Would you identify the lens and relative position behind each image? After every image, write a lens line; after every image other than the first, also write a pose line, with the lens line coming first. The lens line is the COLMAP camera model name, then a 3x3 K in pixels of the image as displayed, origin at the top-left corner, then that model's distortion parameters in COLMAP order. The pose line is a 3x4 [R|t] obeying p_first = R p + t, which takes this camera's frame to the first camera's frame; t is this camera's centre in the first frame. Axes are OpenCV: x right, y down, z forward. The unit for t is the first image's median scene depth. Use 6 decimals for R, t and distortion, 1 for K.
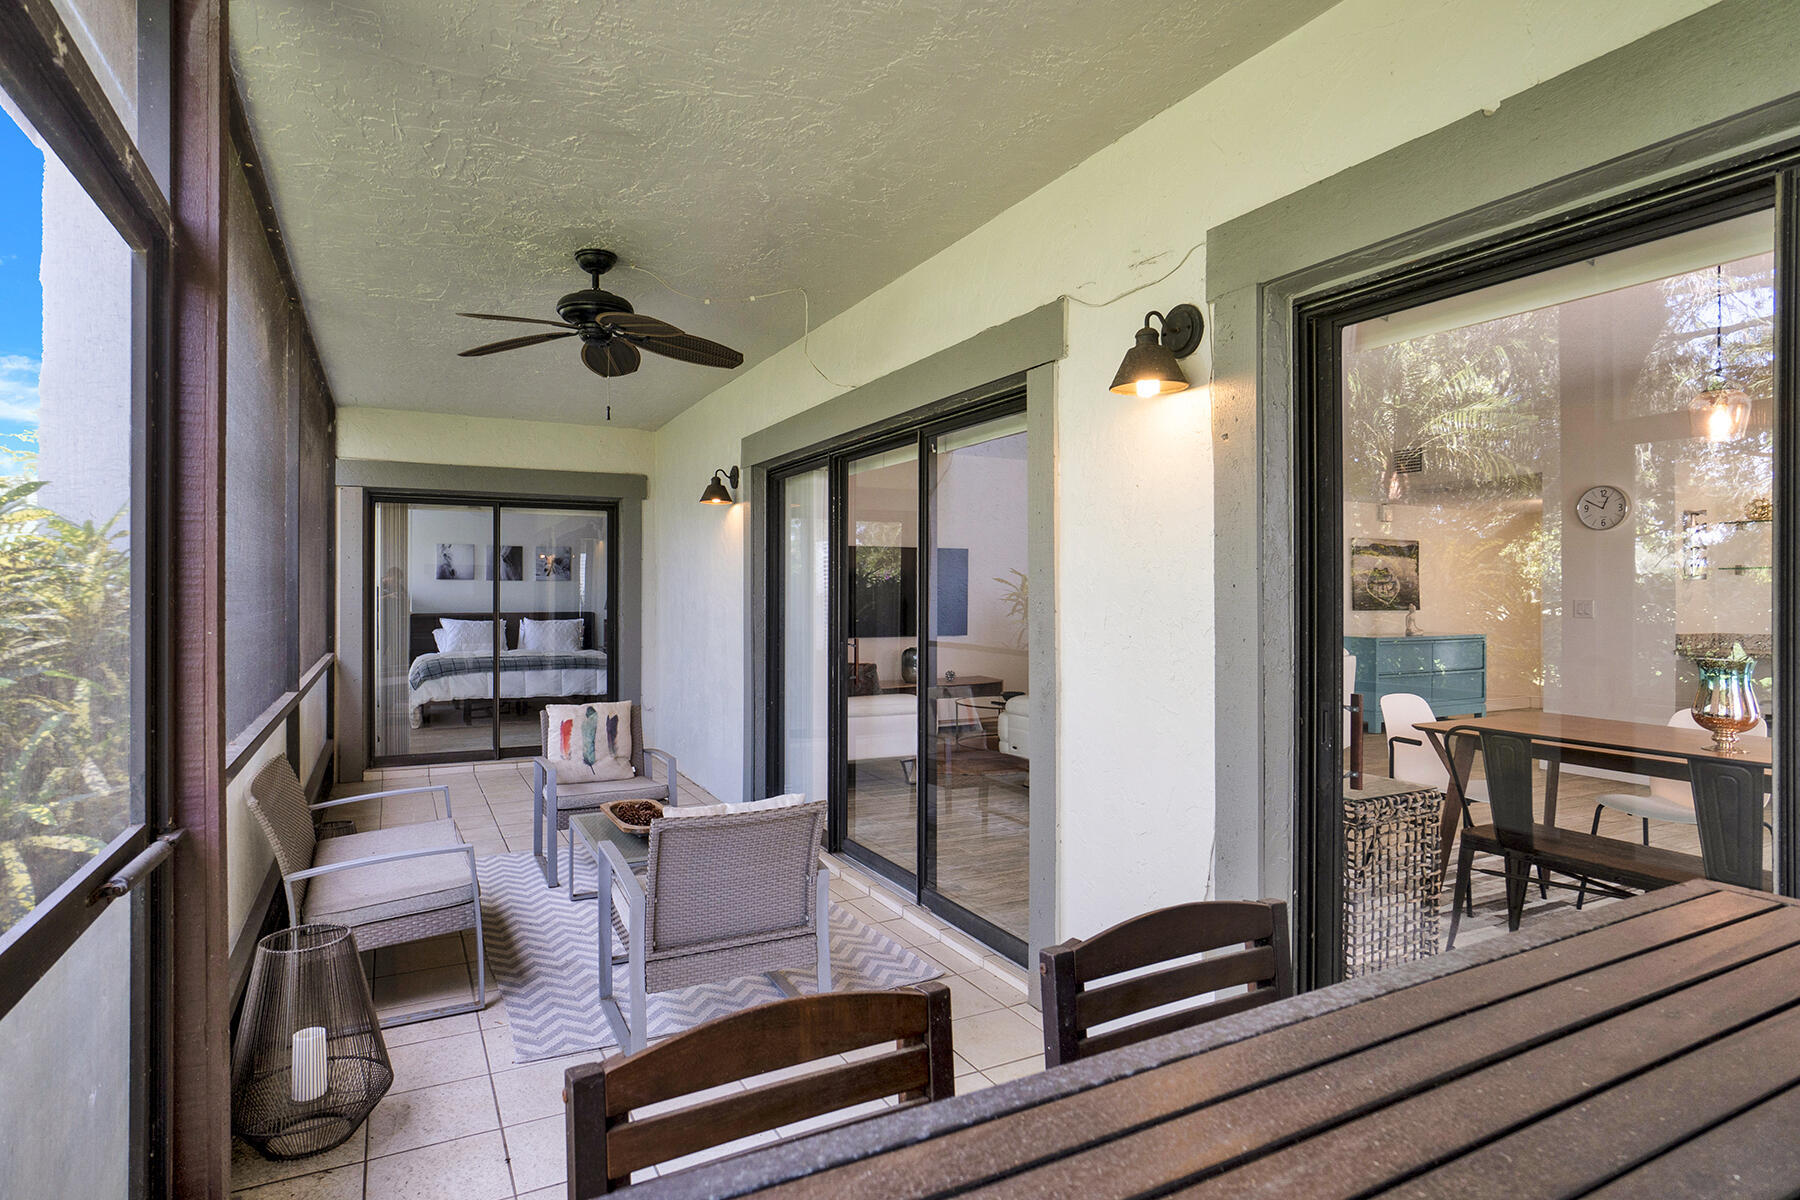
lens RADIAL K [[959.9, 0, 890.5], [0, 959.9, 595.3], [0, 0, 1]] dist [-0.023955, 0.002886]
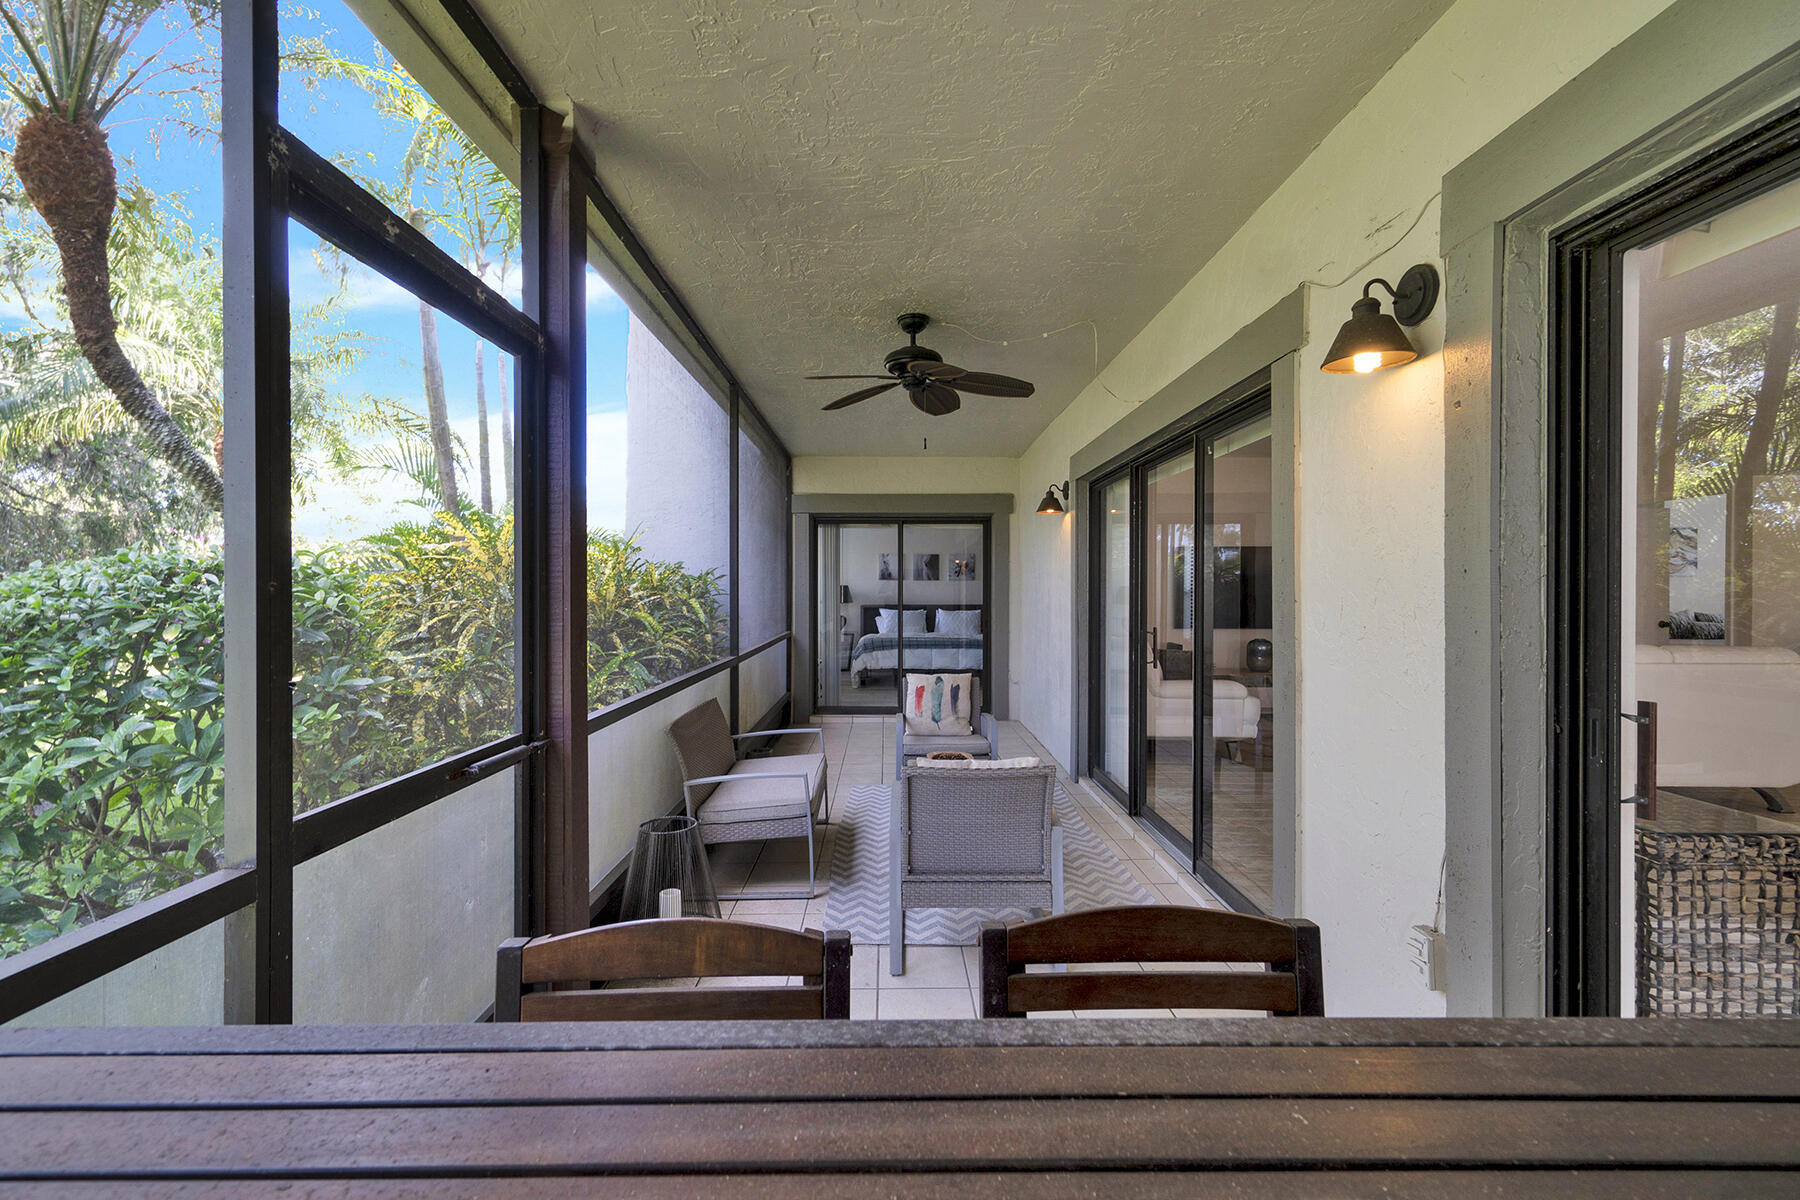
lens RADIAL K [[777.3, 0, 895.9], [0, 777.3, 598.8], [0, 0, 1]] dist [0.016367, -0.001867]
pose [[0.891073, 0.003511, -0.453845, 0.159148], [-0.000199, 0.999973, 0.007345, 0.007599], [0.453859, -0.006455, 0.891050, 0.078858]]
